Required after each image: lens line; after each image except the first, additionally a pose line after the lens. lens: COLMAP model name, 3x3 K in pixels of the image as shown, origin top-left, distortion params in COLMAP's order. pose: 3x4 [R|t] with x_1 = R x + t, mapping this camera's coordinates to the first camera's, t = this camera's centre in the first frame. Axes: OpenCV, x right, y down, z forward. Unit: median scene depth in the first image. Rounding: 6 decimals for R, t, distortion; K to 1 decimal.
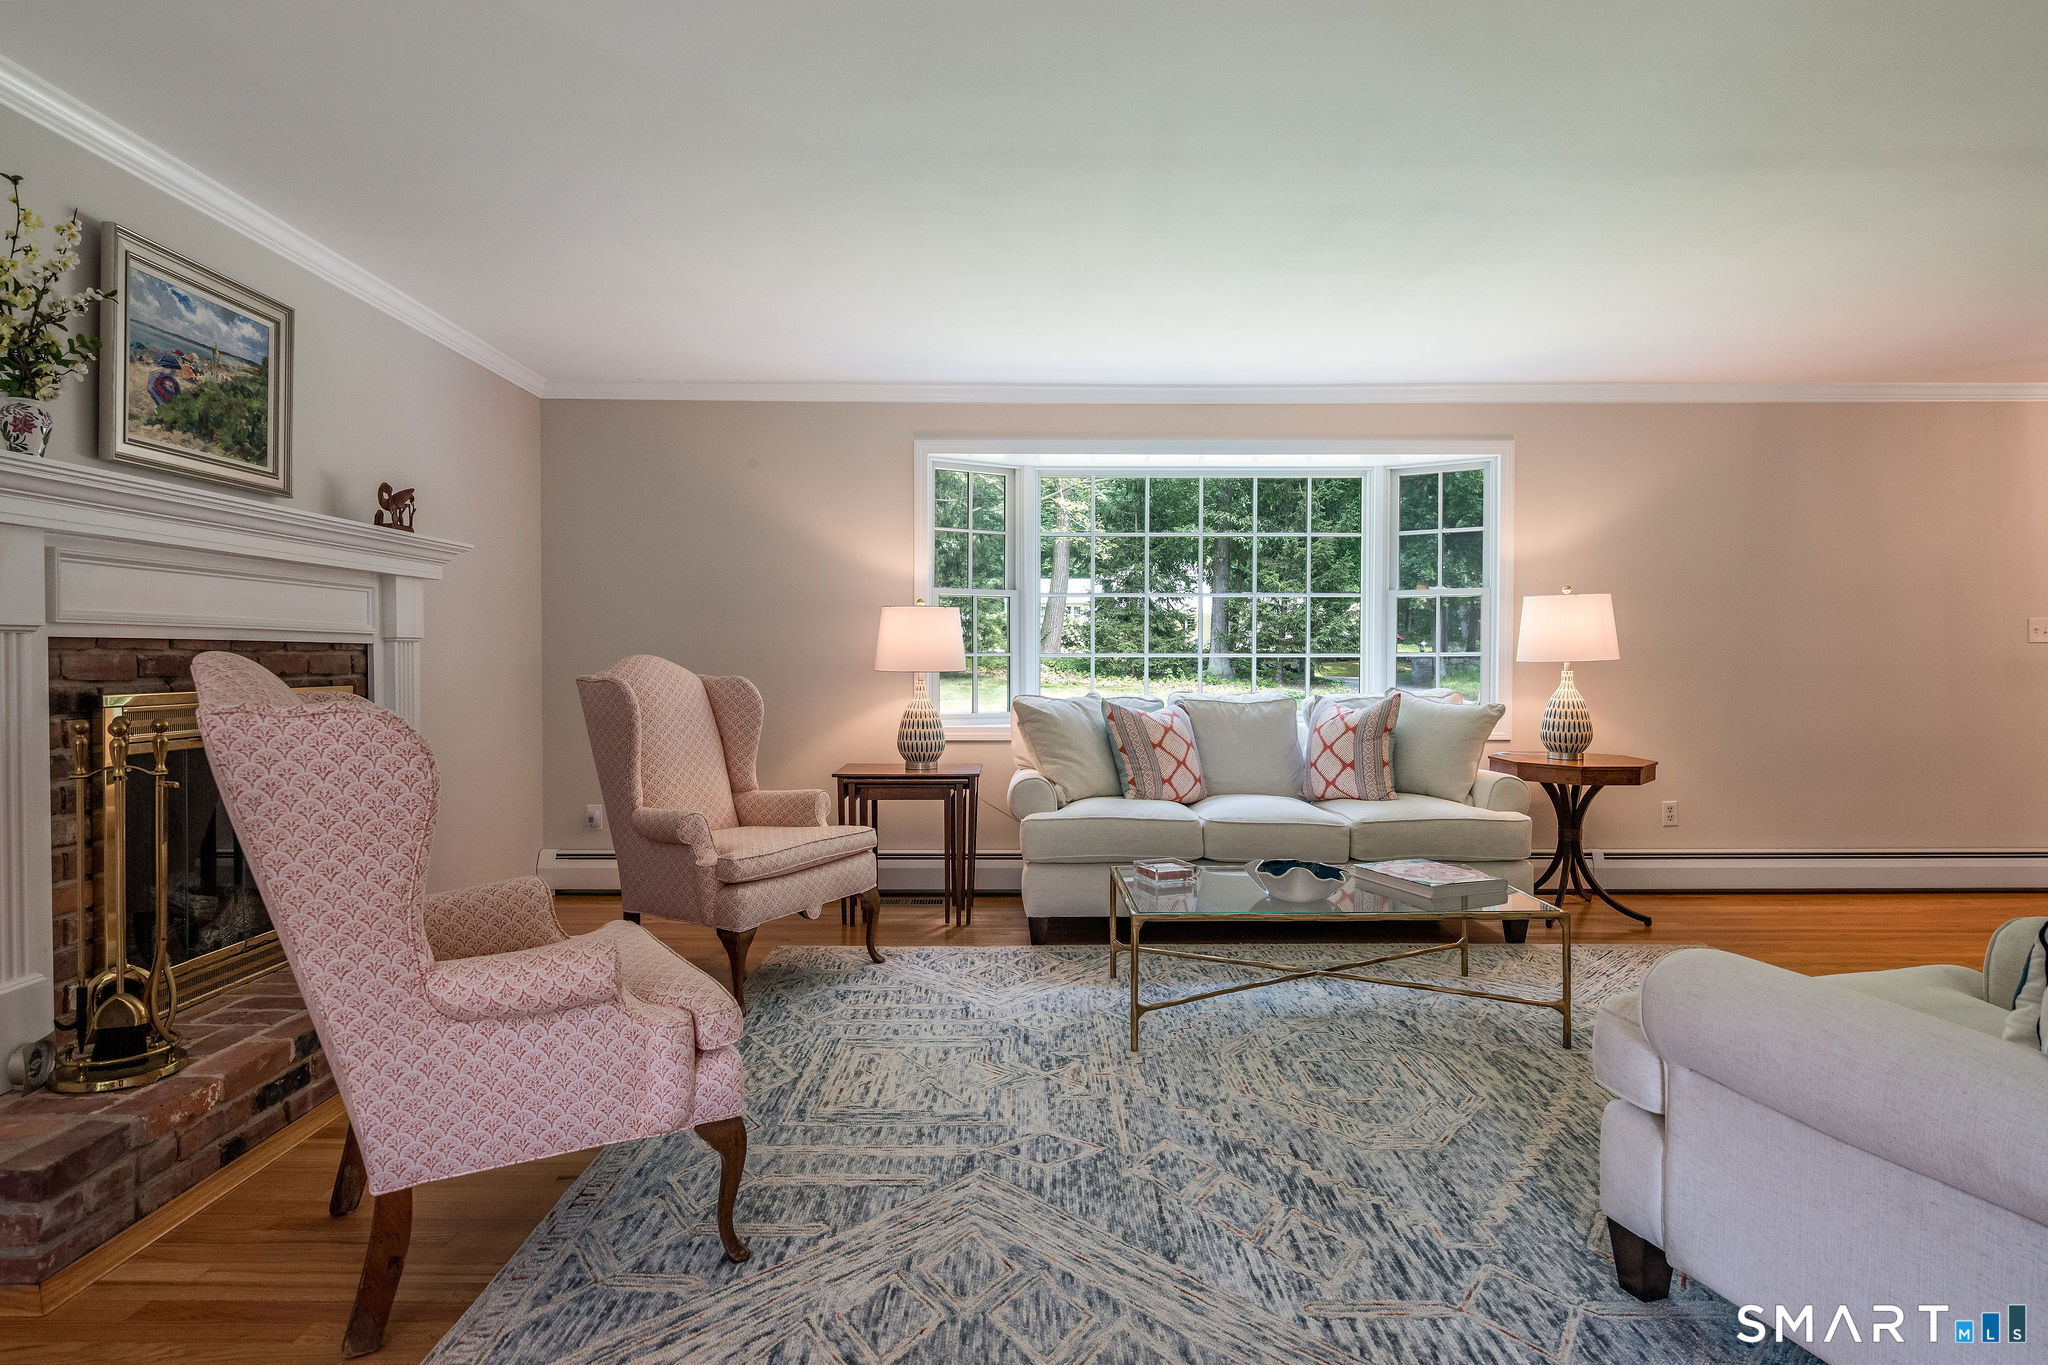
lens RADIAL K [[1110.3, 0, 1013.2], [0, 1110.3, 671.3], [0, 0, 1]] dist [0.001688, -0.000899]
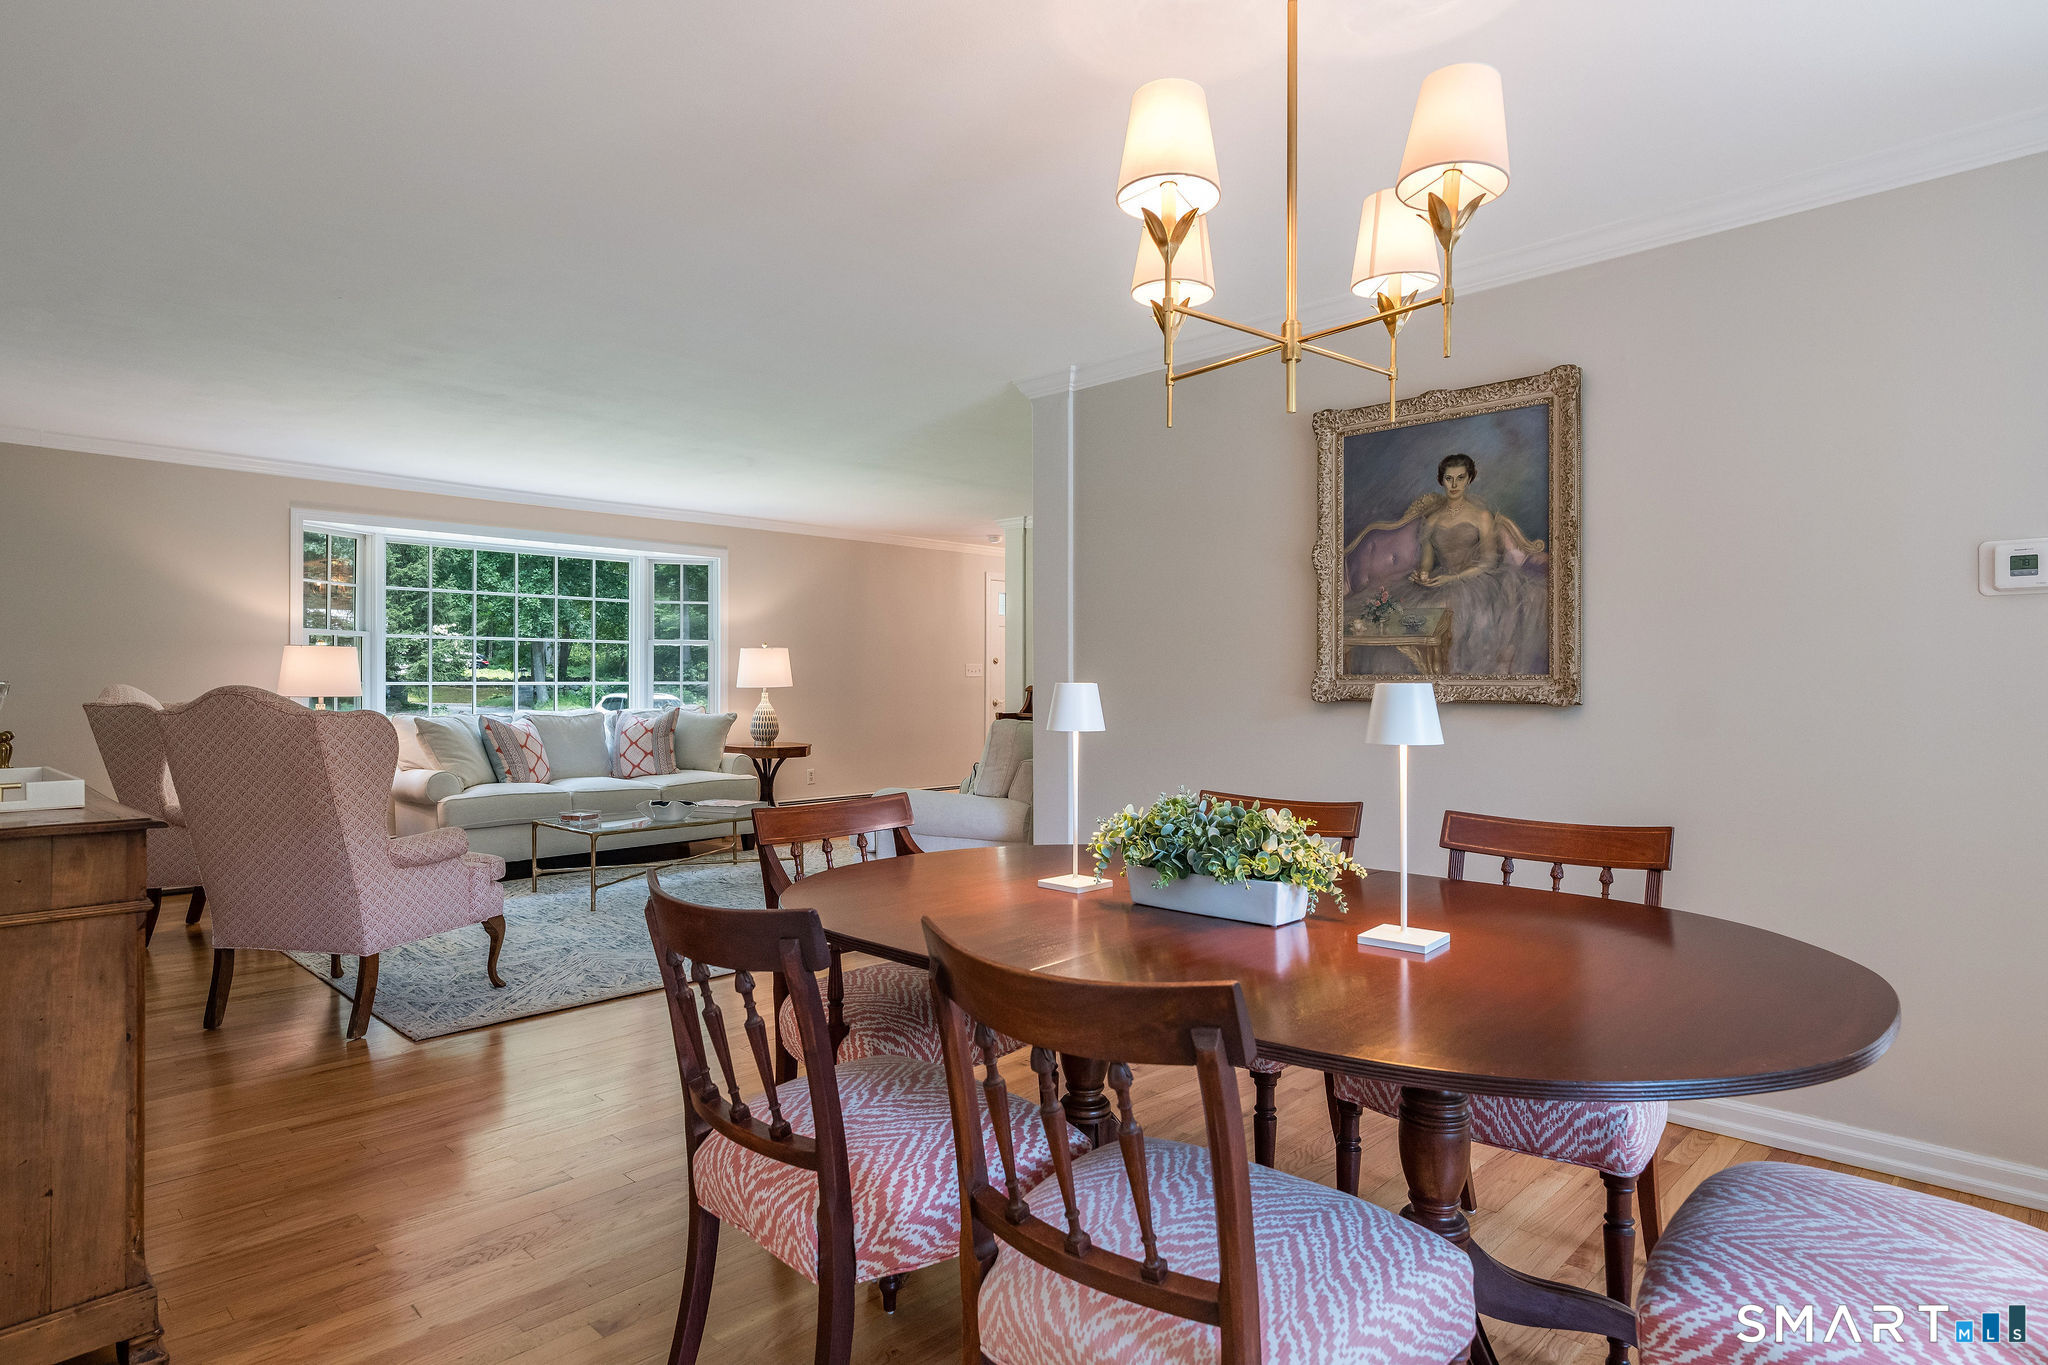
lens RADIAL K [[1110.3, 0, 1020.0], [0, 1110.3, 680.9], [0, 0, 1]] dist [0.001688, -0.000899]
pose [[0.699552, 0.001441, 0.714581, -0.469883], [0.008827, 0.999904, -0.010658, 0.002703], [-0.714528, 0.013763, 0.699472, -0.496480]]
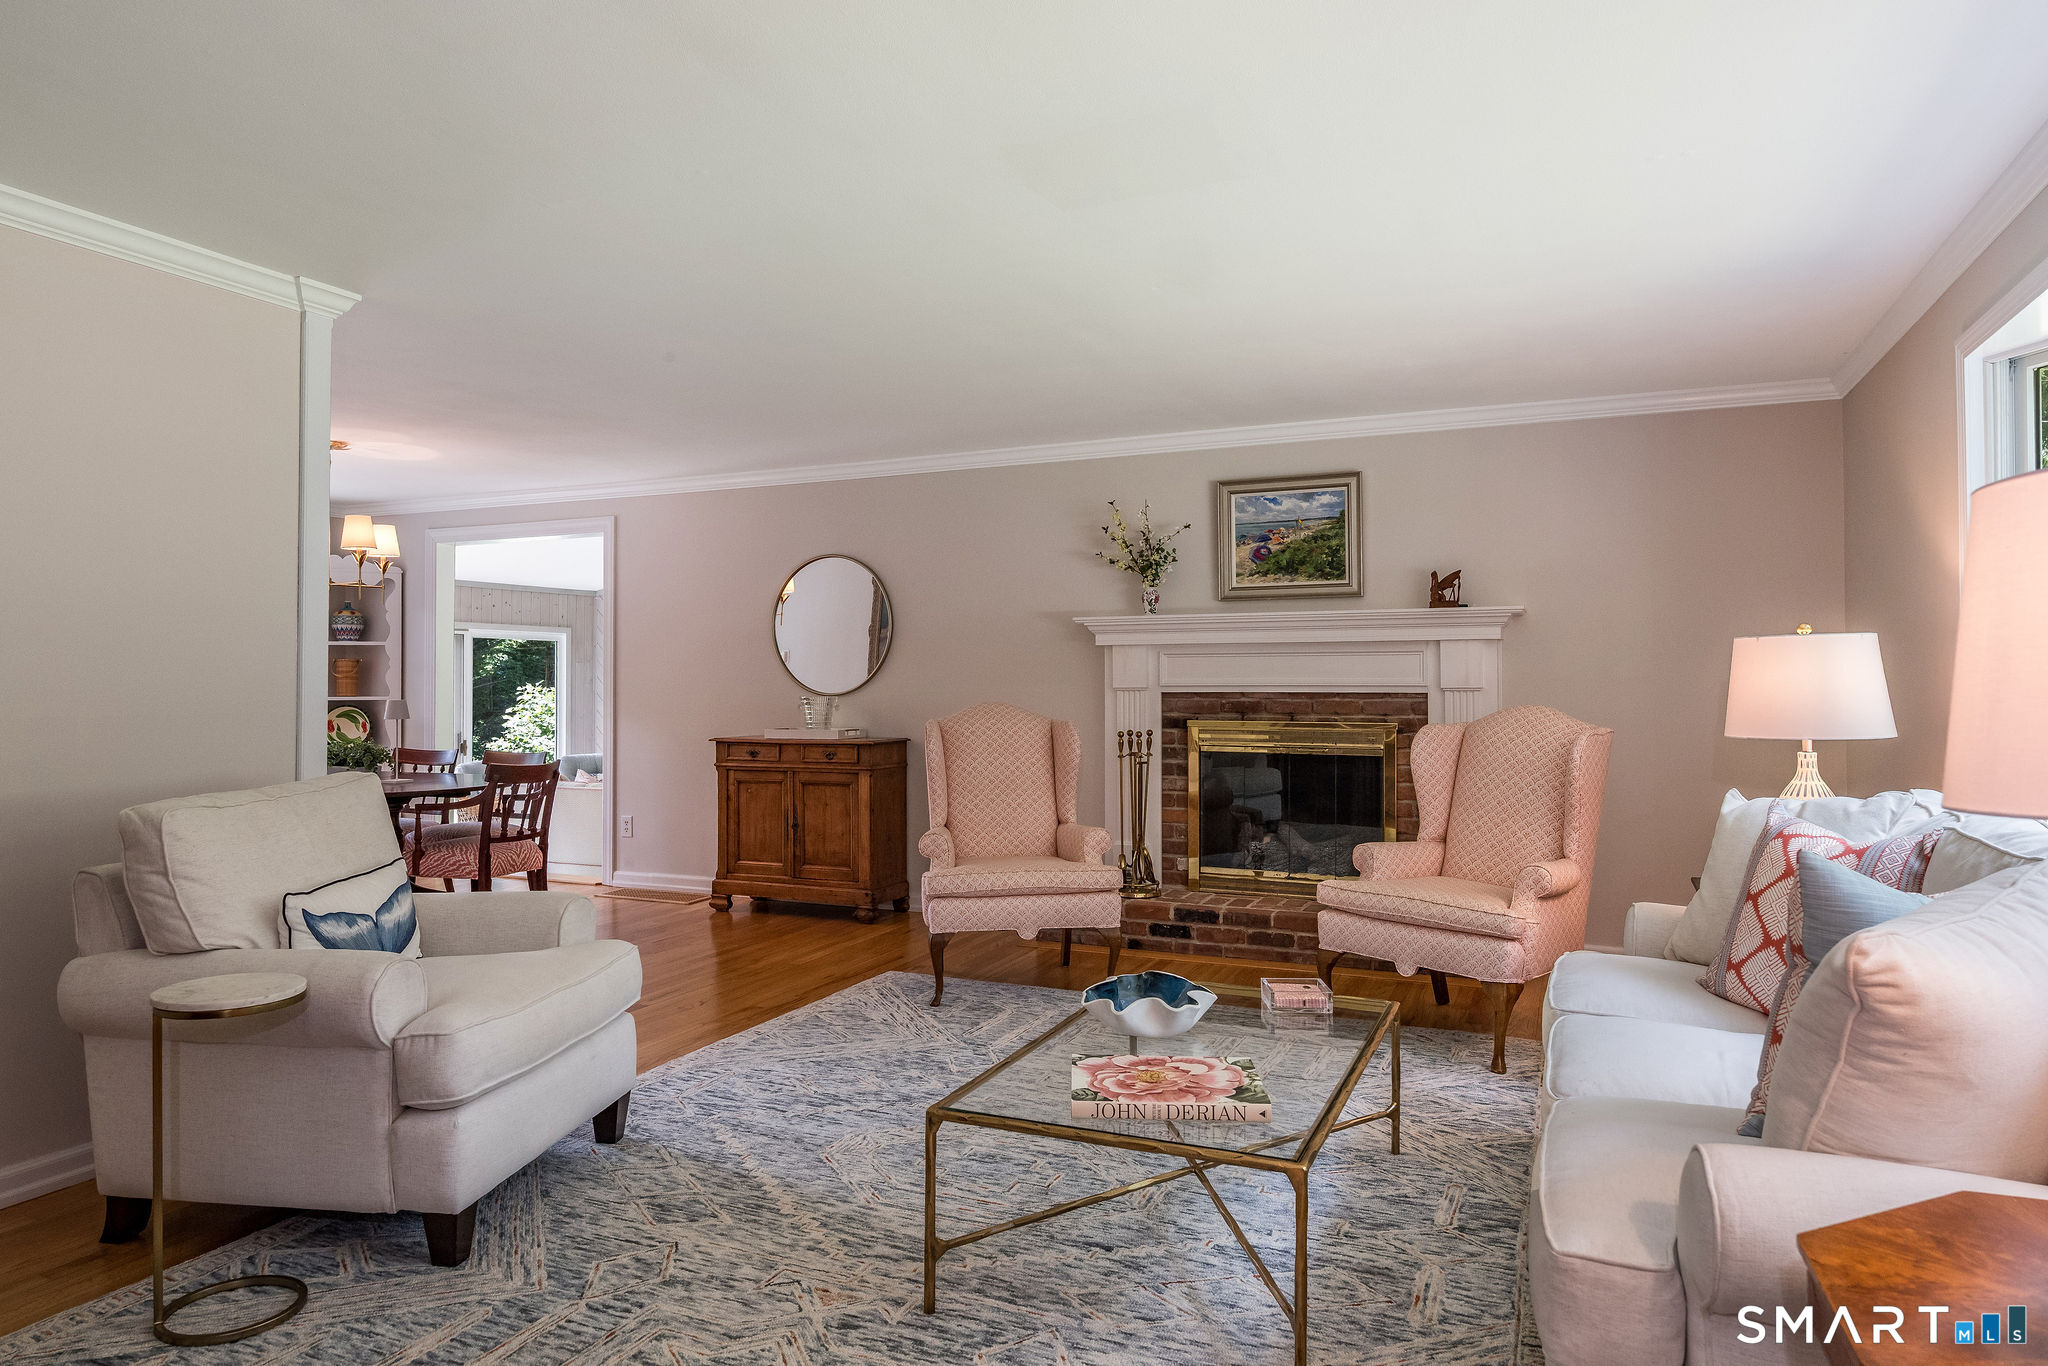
lens RADIAL K [[1297.7, 0, 1014.8], [0, 1297.7, 665.9], [0, 0, 1]] dist [0.002440, 0.000012]
pose [[-0.418630, -0.009325, -0.908109, 0.726974], [-0.008641, 0.999943, -0.006284, -0.030134], [0.908116, 0.005216, -0.418687, 0.834842]]
